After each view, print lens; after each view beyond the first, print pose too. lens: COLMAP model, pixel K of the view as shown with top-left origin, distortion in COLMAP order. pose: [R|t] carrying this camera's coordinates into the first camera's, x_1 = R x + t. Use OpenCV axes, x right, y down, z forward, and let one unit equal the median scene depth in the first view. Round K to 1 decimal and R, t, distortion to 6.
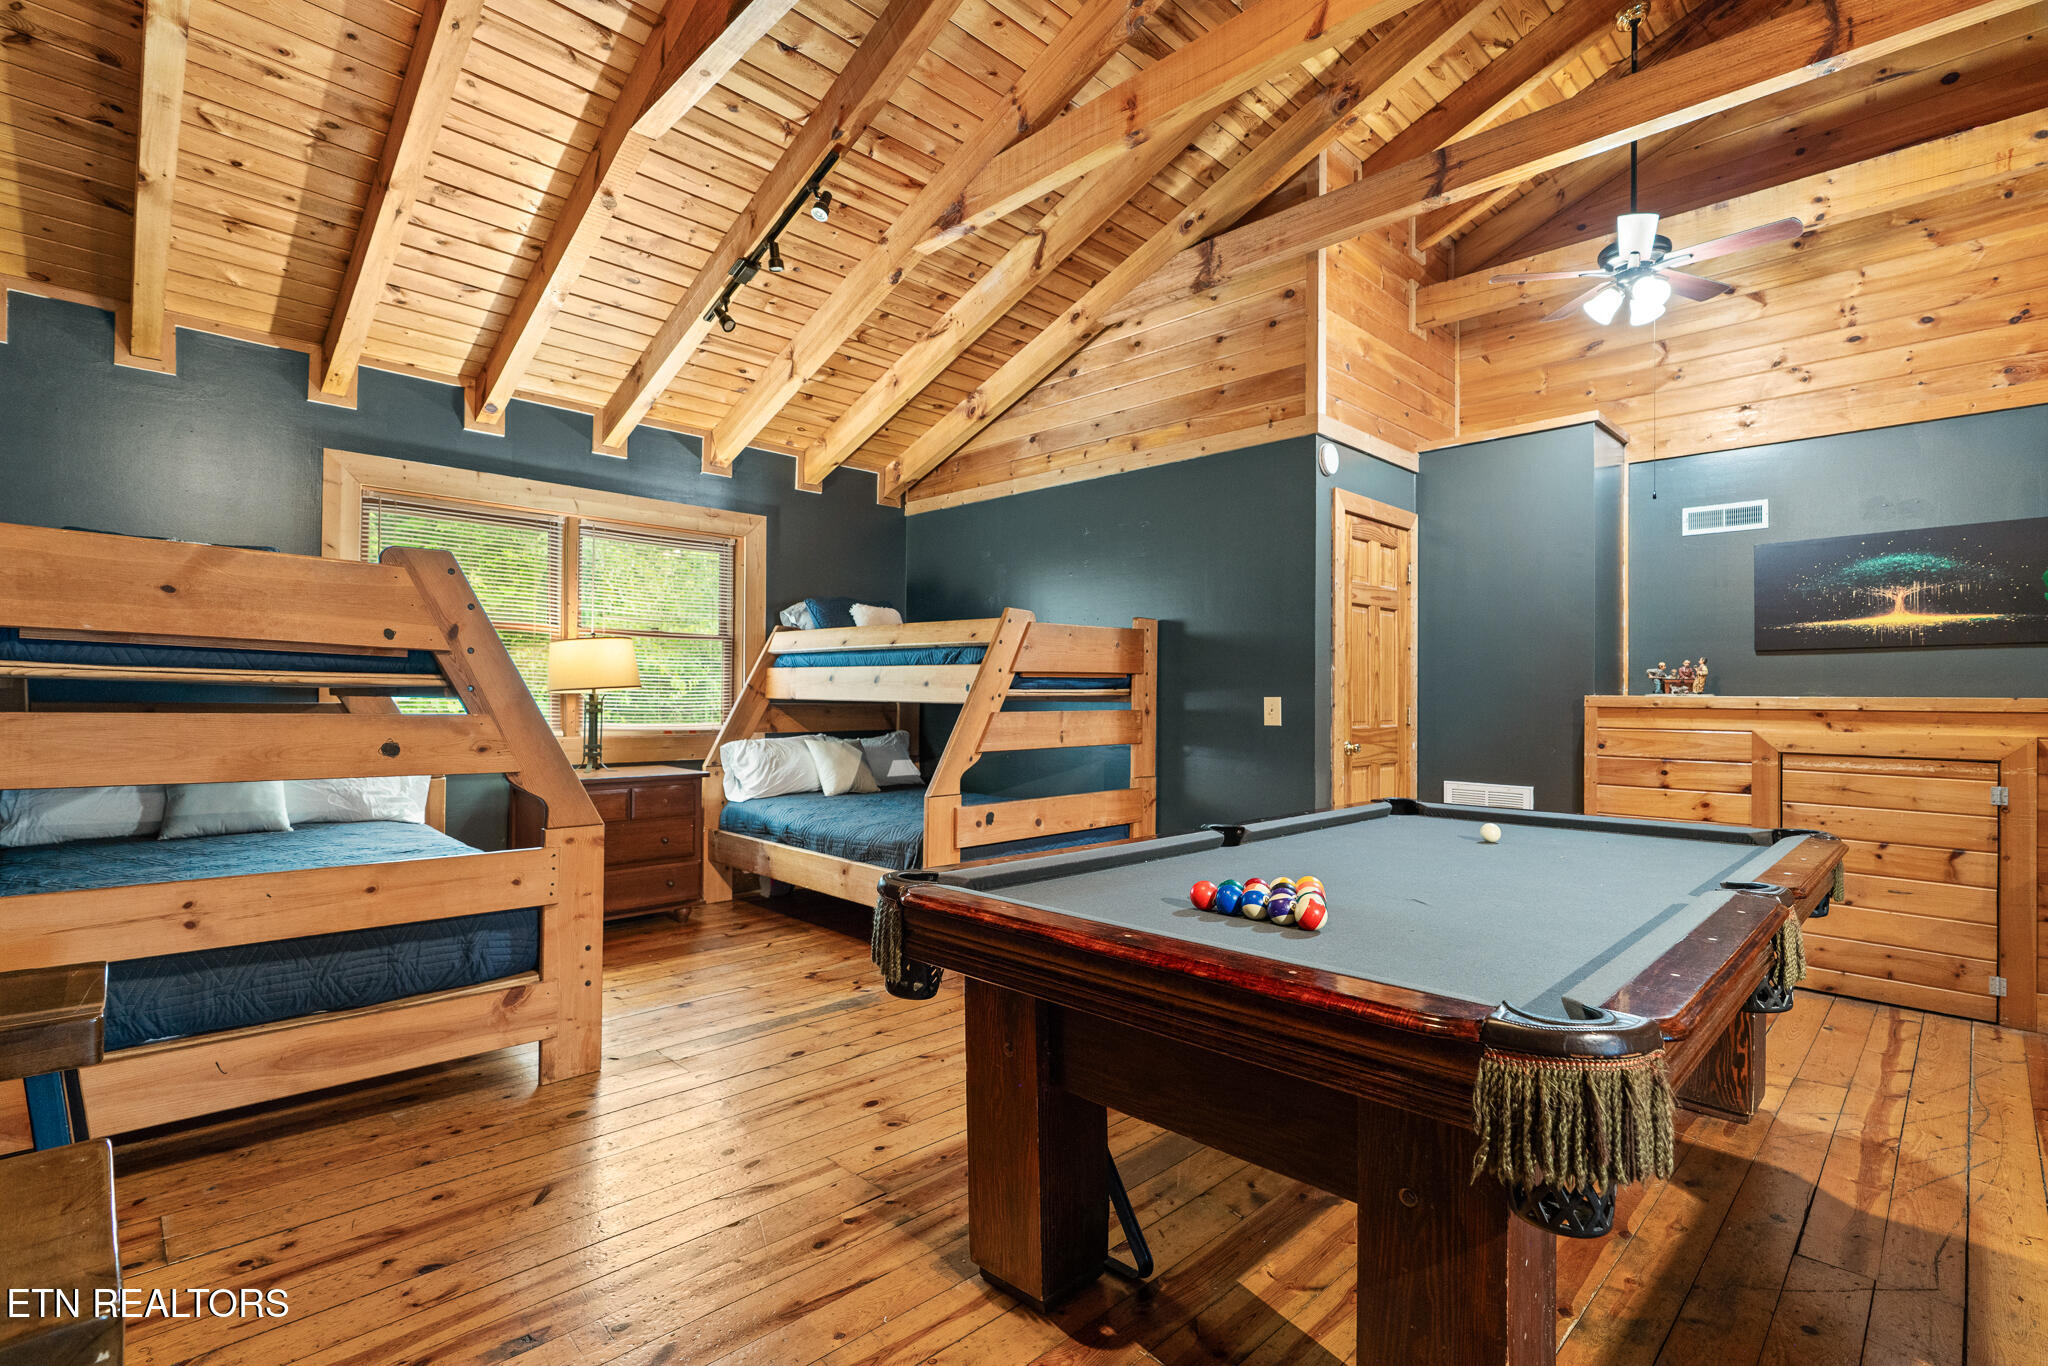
lens RADIAL K [[939.4, 0, 1029.0], [0, 939.4, 685.4], [0, 0, 1]] dist [0.002098, 0.000551]
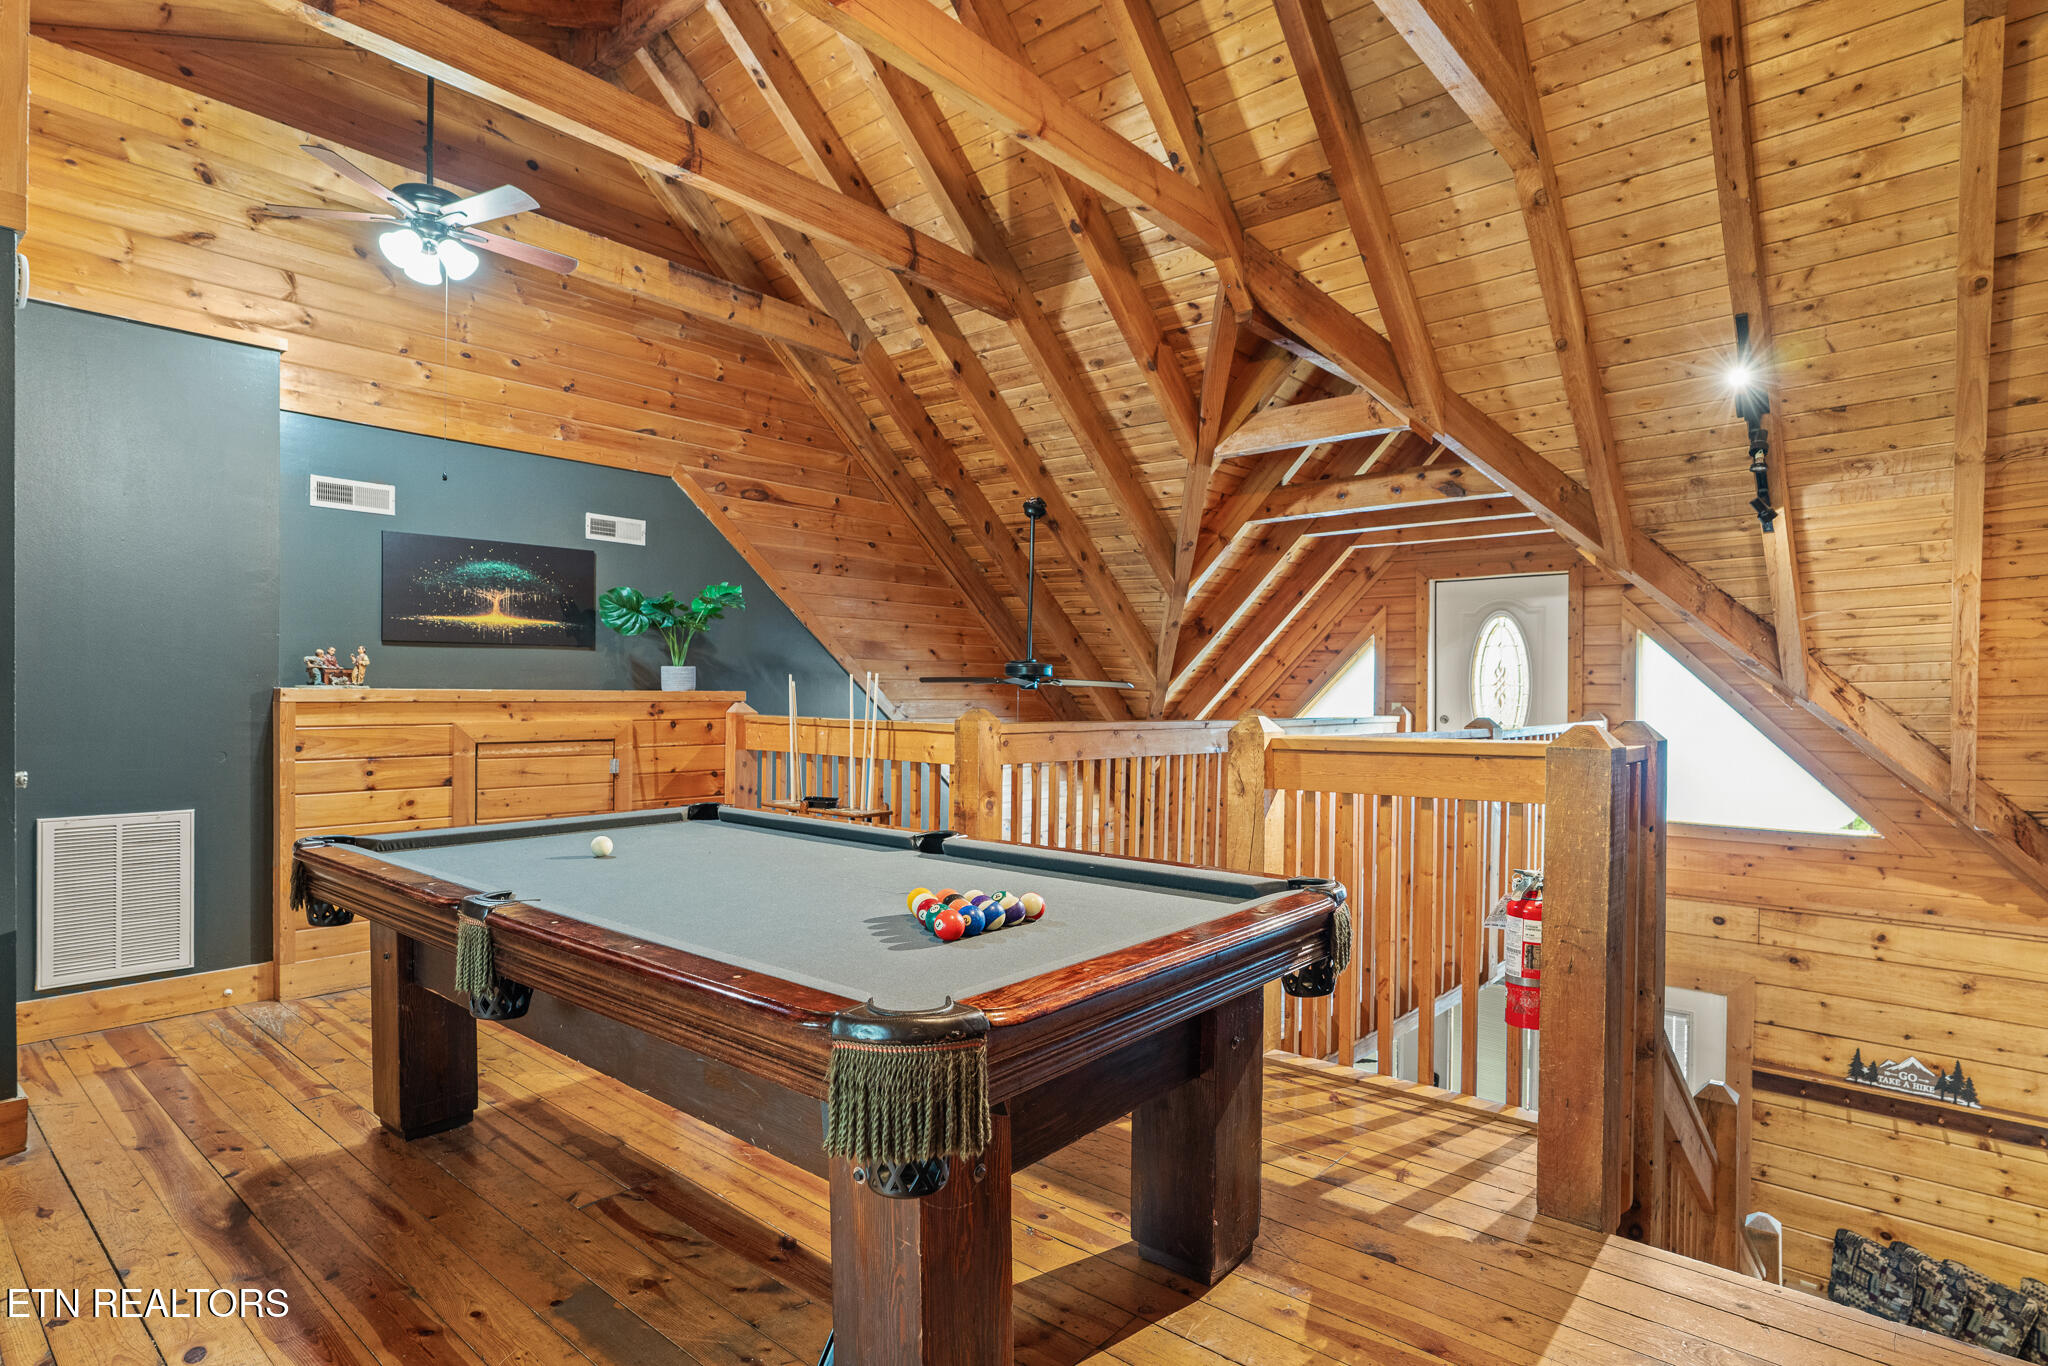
lens RADIAL K [[1070.0, 0, 1025.9], [0, 1070.0, 696.7], [0, 0, 1]] dist [0.000874, -0.000634]
pose [[-0.070770, -0.014582, 0.997386, -0.399547], [-0.021184, 0.999690, 0.013112, -0.007936], [-0.997268, -0.020200, -0.071057, 0.448922]]
